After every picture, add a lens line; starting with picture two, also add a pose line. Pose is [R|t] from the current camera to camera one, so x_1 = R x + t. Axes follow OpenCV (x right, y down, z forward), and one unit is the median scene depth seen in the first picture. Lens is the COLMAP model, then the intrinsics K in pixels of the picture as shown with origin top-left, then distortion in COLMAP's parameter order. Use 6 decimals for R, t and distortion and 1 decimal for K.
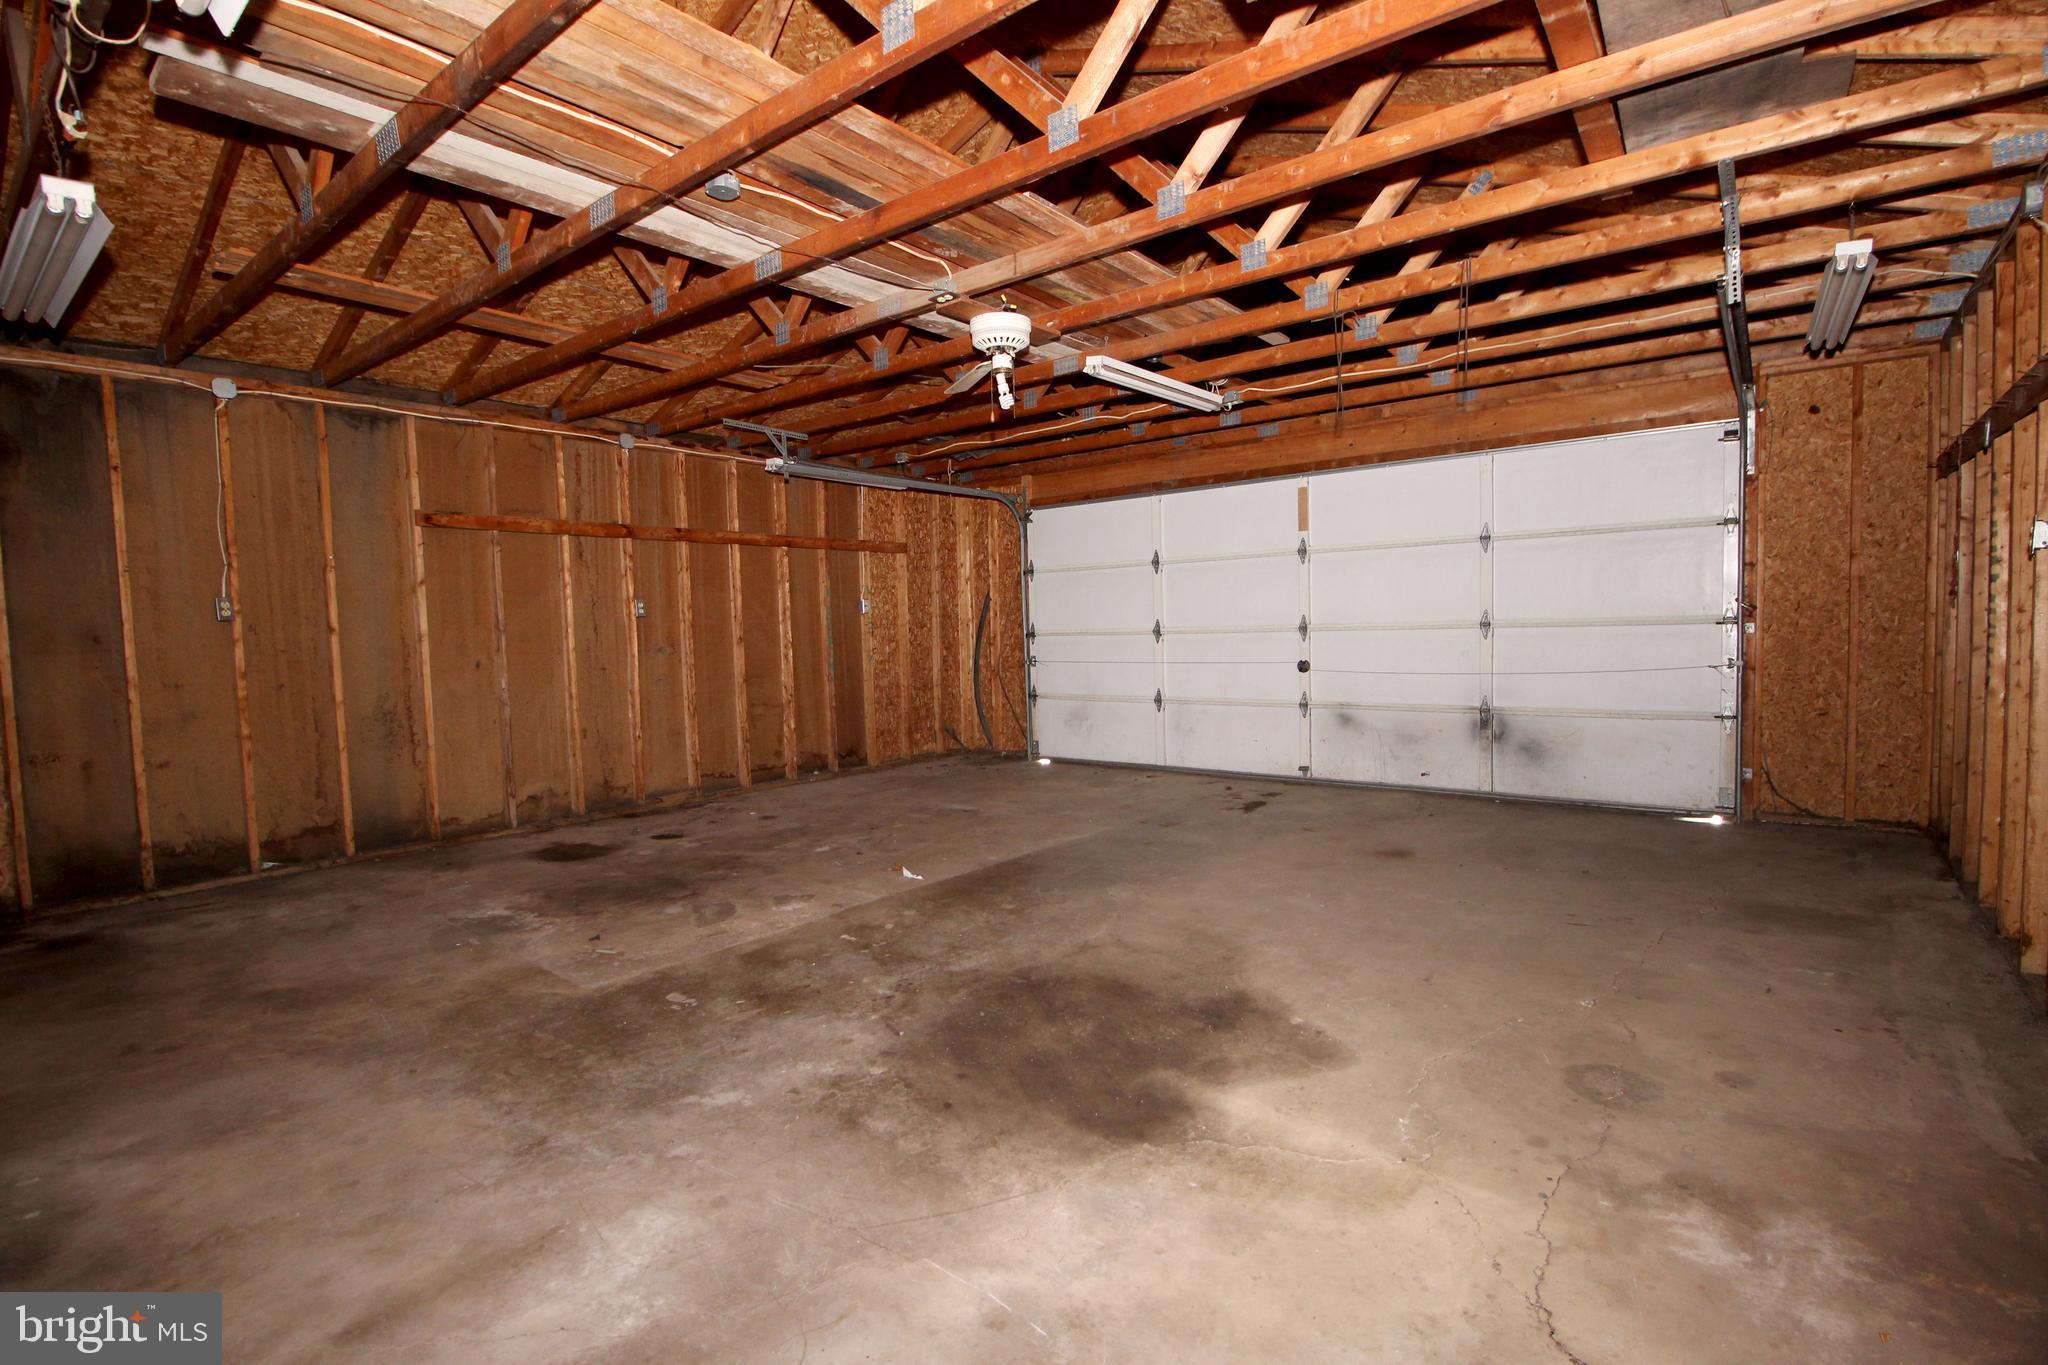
lens RADIAL K [[941.4, 0, 1037.2], [0, 941.4, 679.5], [0, 0, 1]] dist [0.000662, -0.015236]
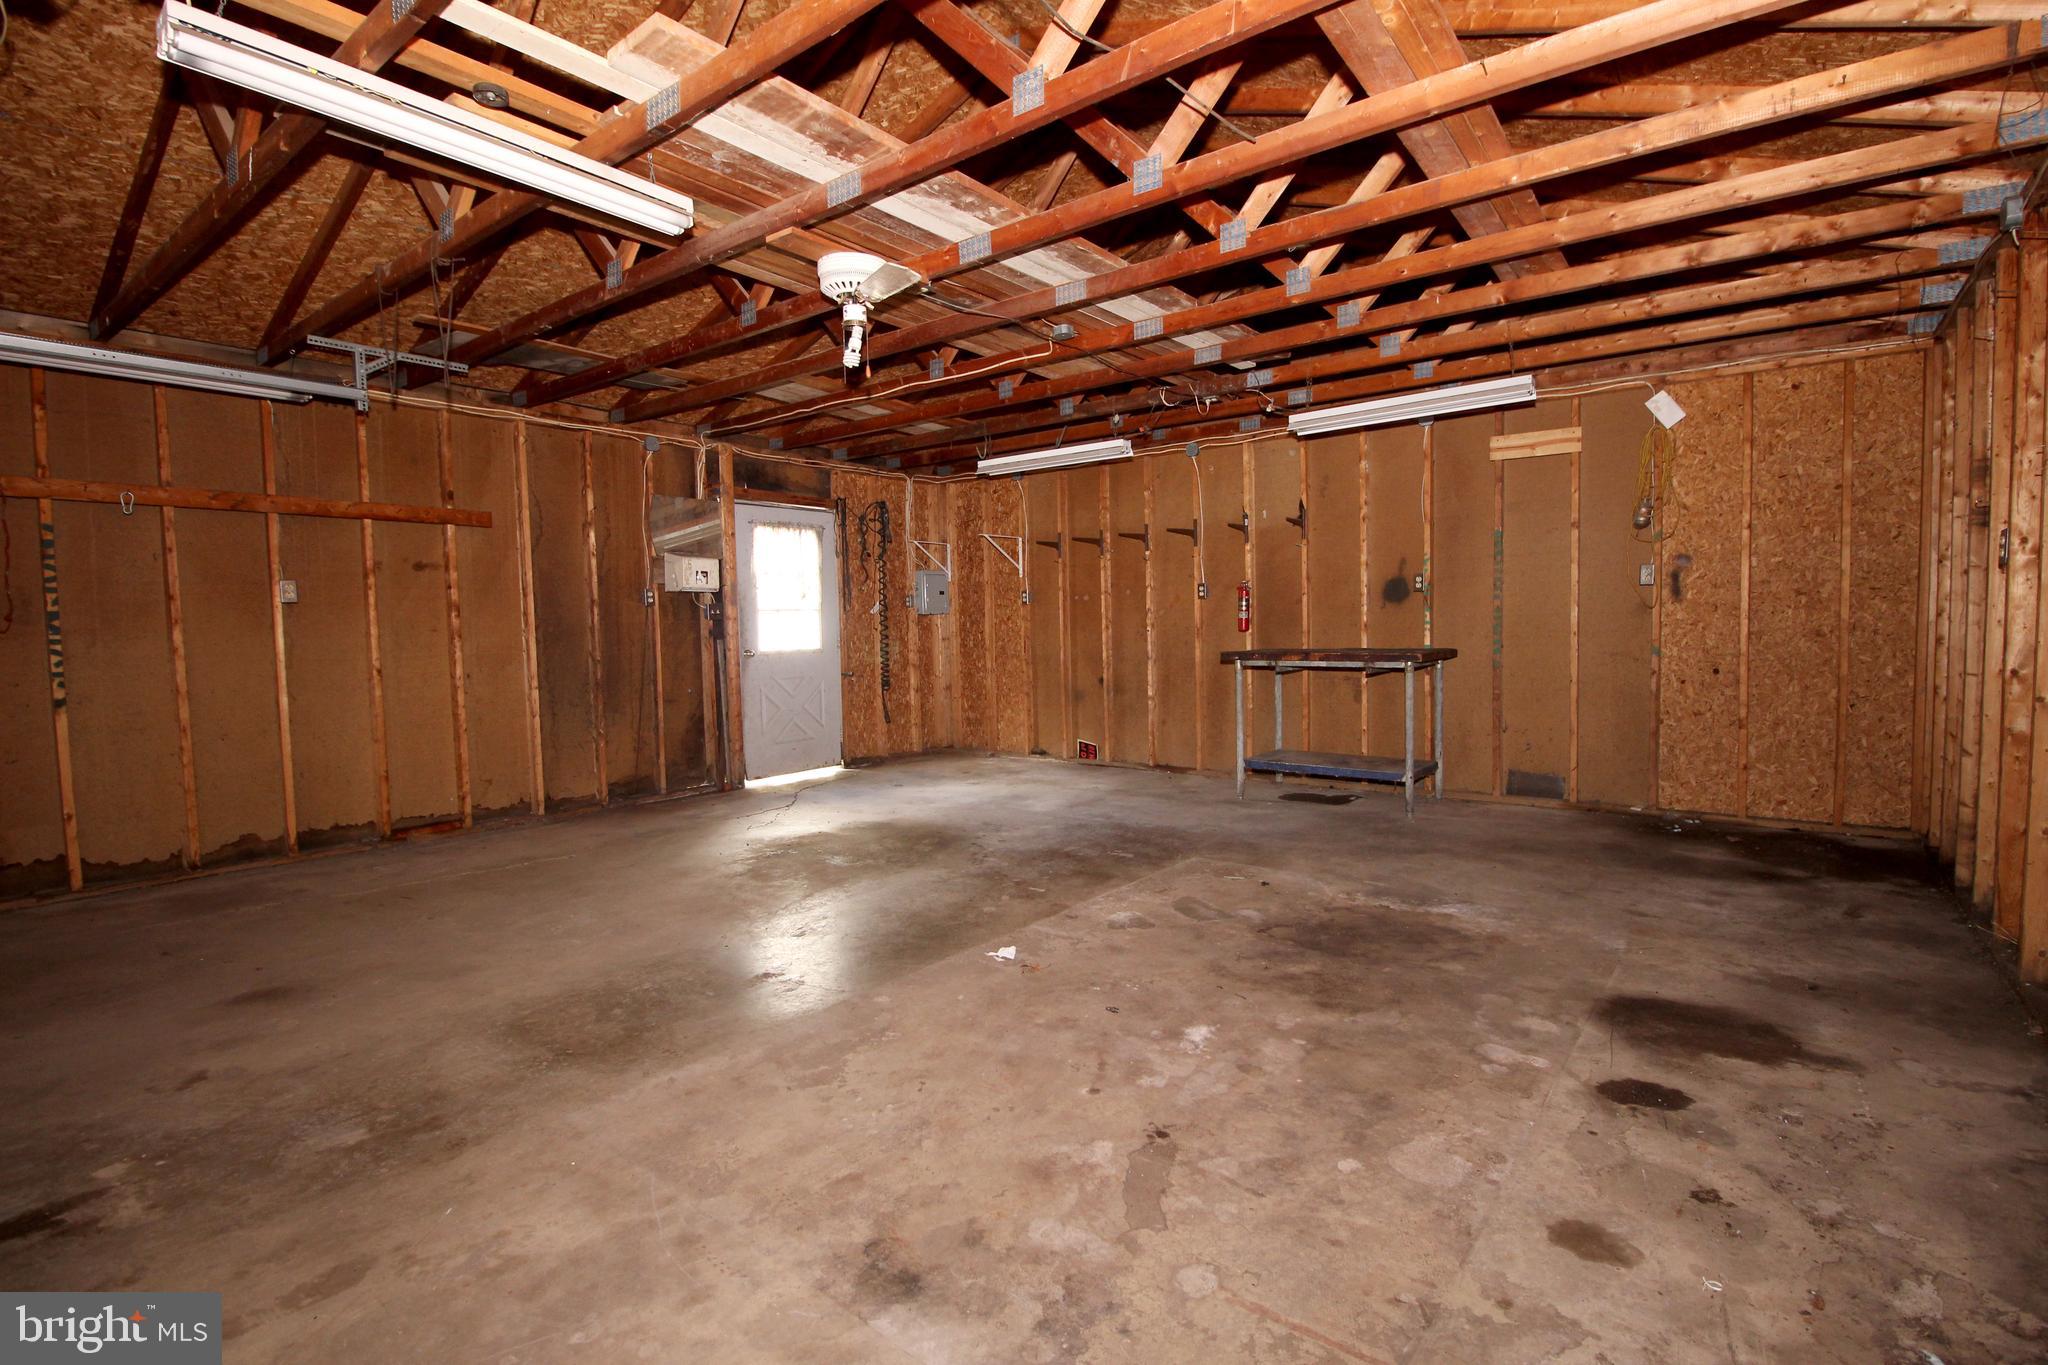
lens RADIAL K [[941.4, 0, 1037.2], [0, 941.4, 679.5], [0, 0, 1]] dist [0.000662, -0.015236]
pose [[-0.998931, 0.044822, -0.011296, -0.184420], [0.043184, 0.992099, 0.117791, -0.103421], [0.016487, 0.117177, -0.992974, 1.947820]]
